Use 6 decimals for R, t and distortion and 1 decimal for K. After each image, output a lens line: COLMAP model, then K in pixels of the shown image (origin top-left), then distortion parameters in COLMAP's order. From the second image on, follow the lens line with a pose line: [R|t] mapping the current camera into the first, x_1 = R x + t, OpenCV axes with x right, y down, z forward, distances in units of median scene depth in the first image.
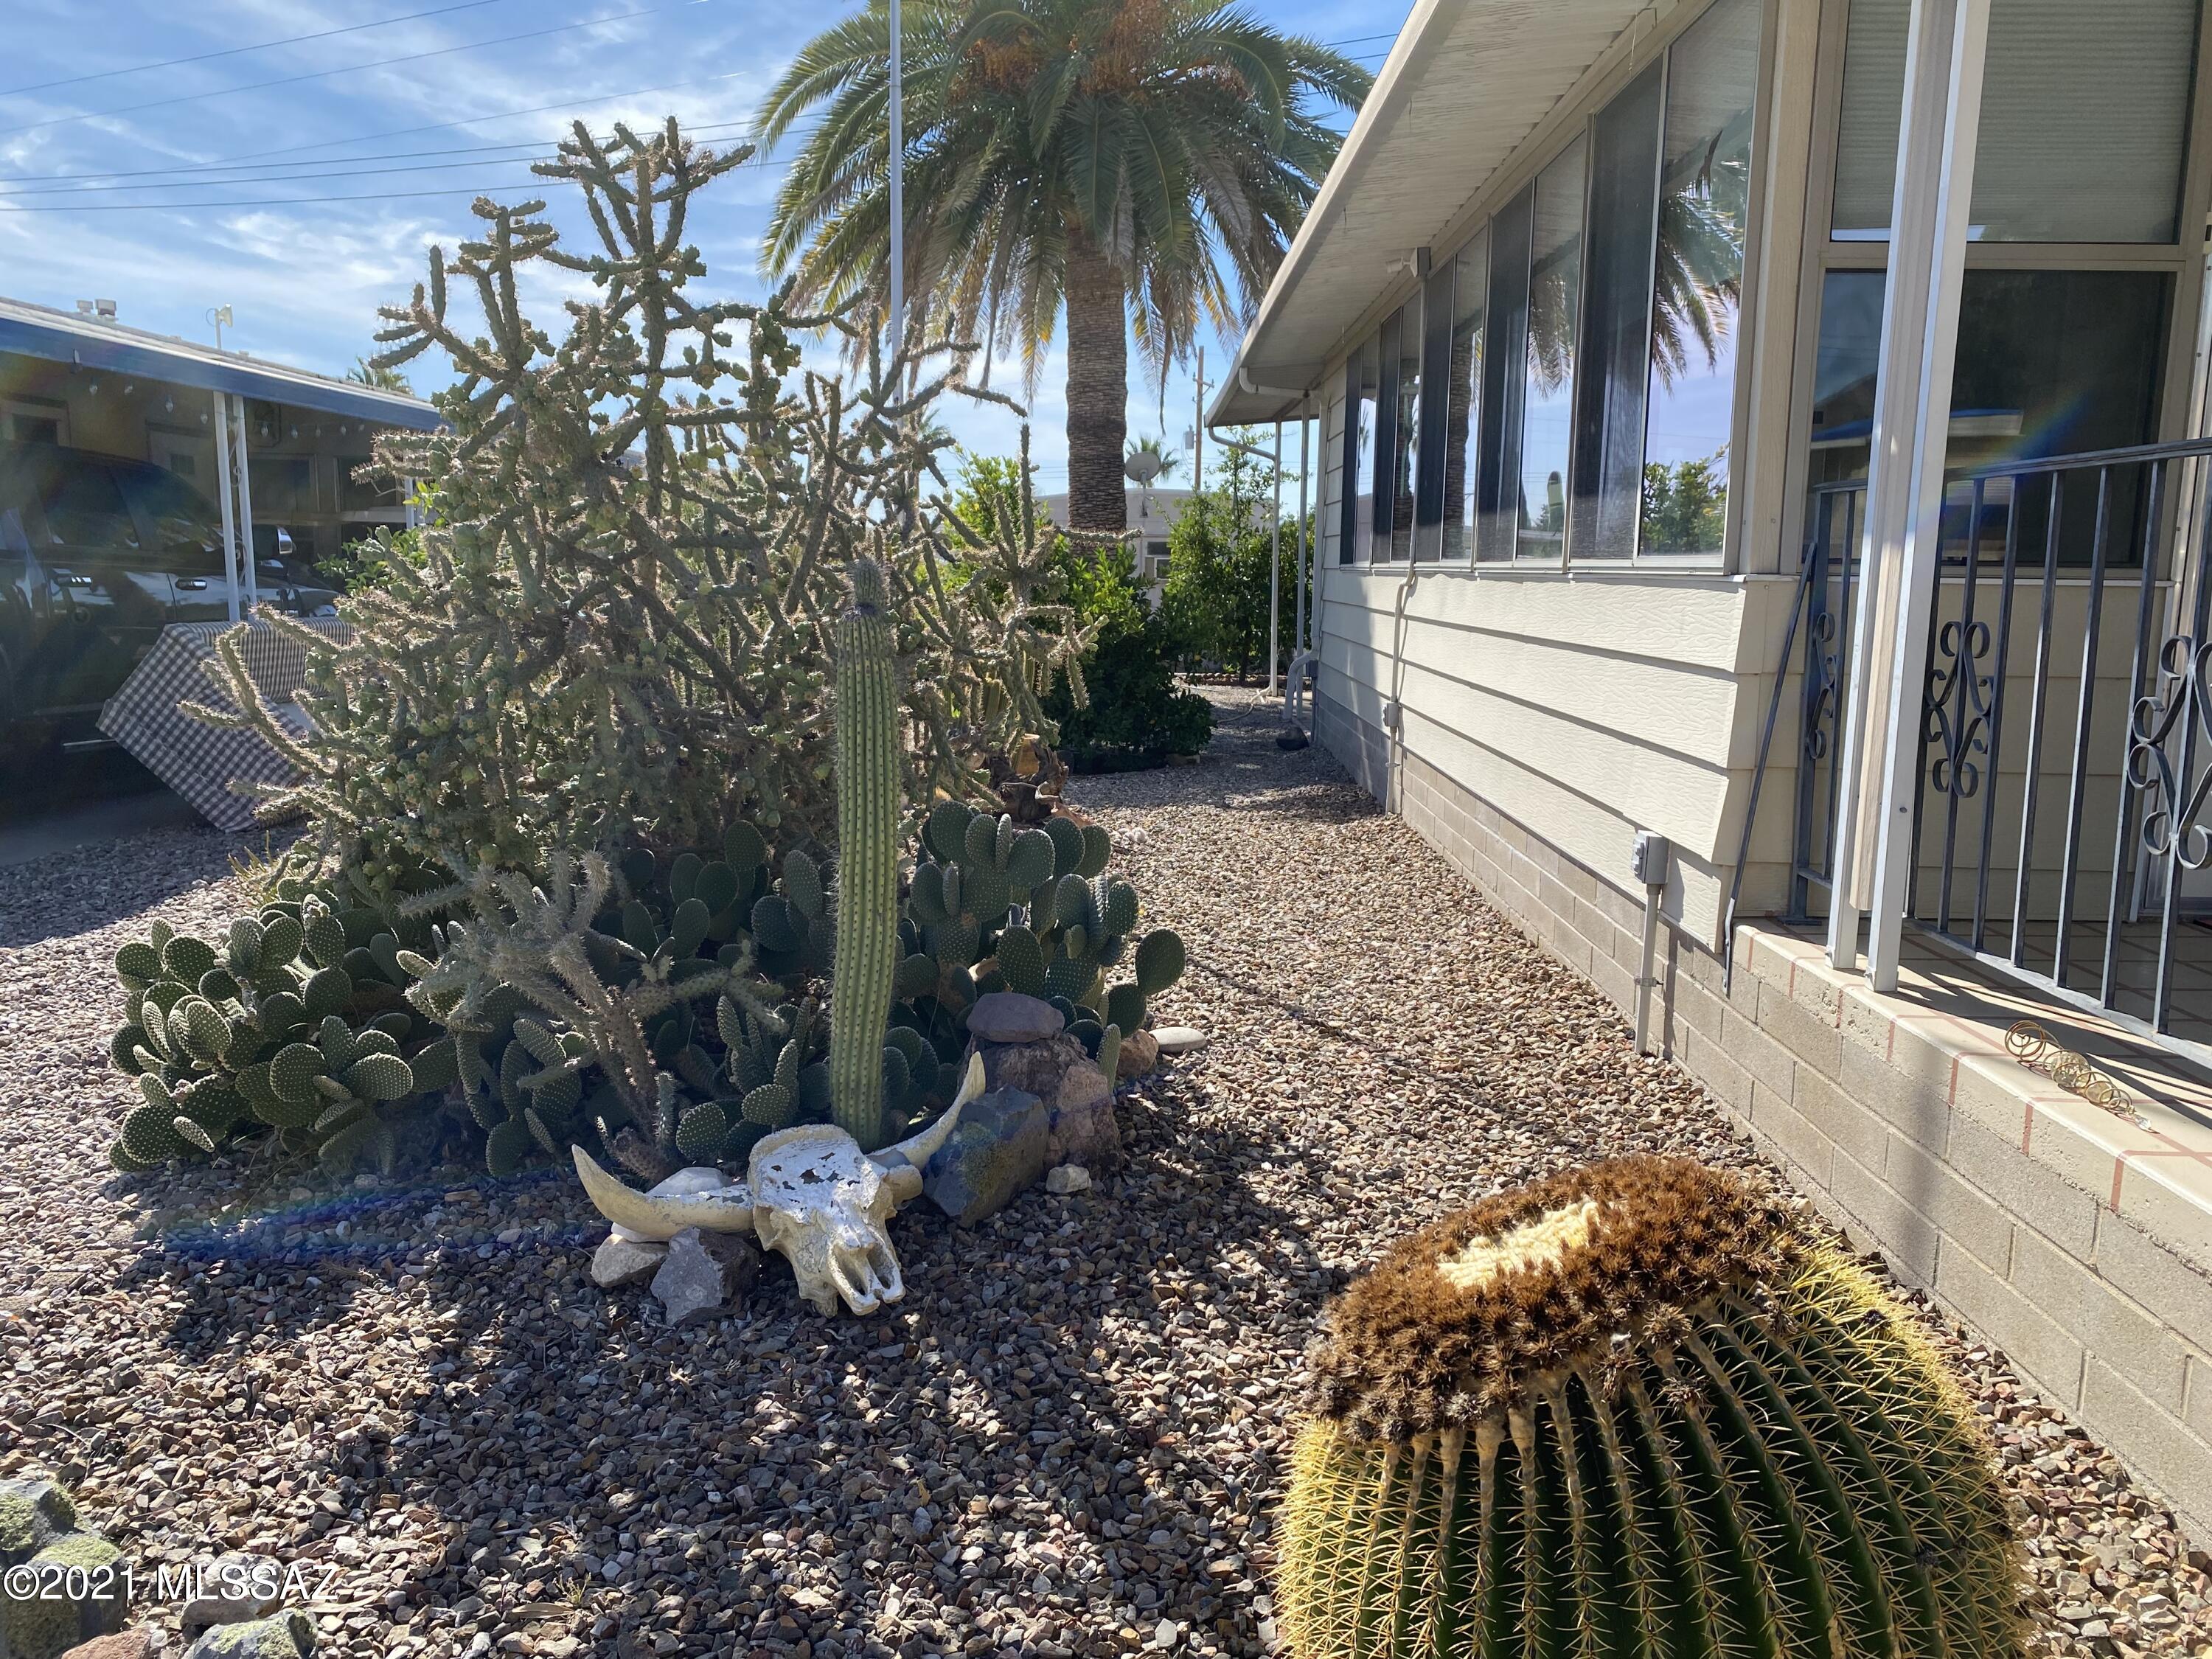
lens RADIAL K [[1706.8, 0, 1119.3], [0, 1706.8, 829.4], [0, 0, 1]] dist [0.035041, -0.060172]
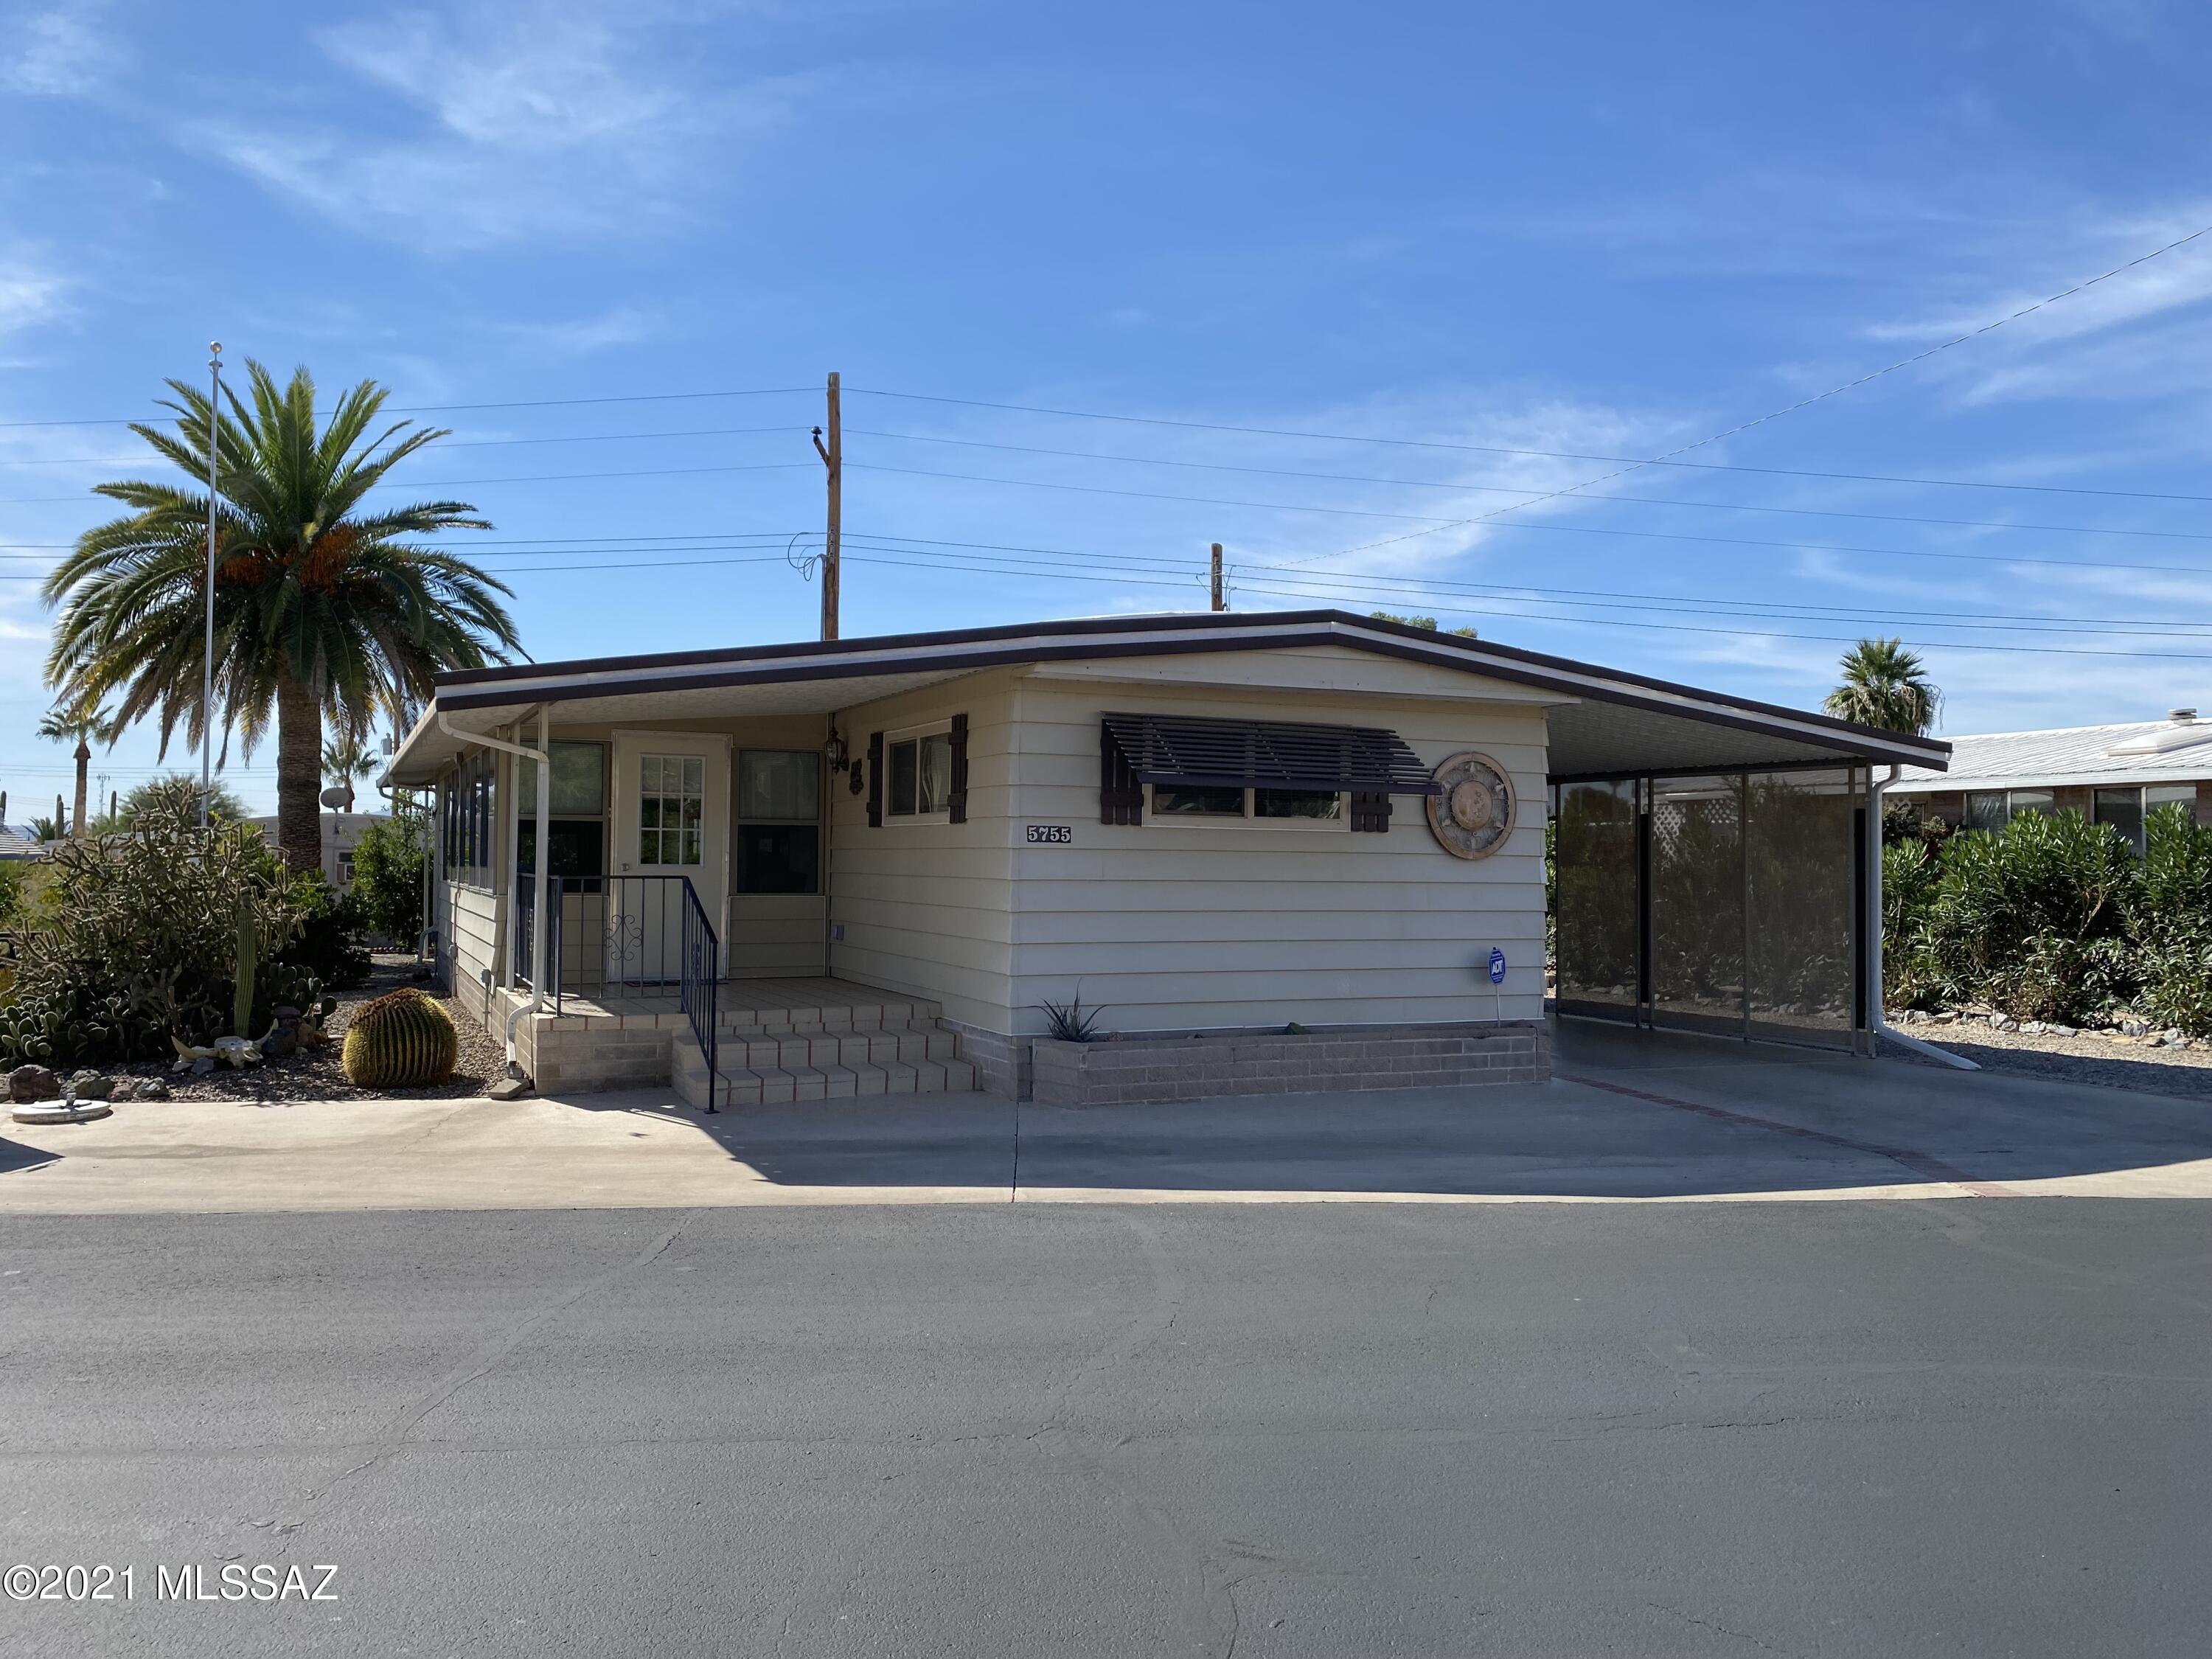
lens RADIAL K [[1797.4, 0, 1106.0], [0, 1797.4, 829.5], [0, 0, 1]] dist [0.031366, -0.006443]
pose [[0.916161, 0.003063, 0.400798, -0.000668], [0.063124, 0.986389, -0.151831, 0.100362], [-0.395808, 0.164401, 0.903498, -0.793591]]
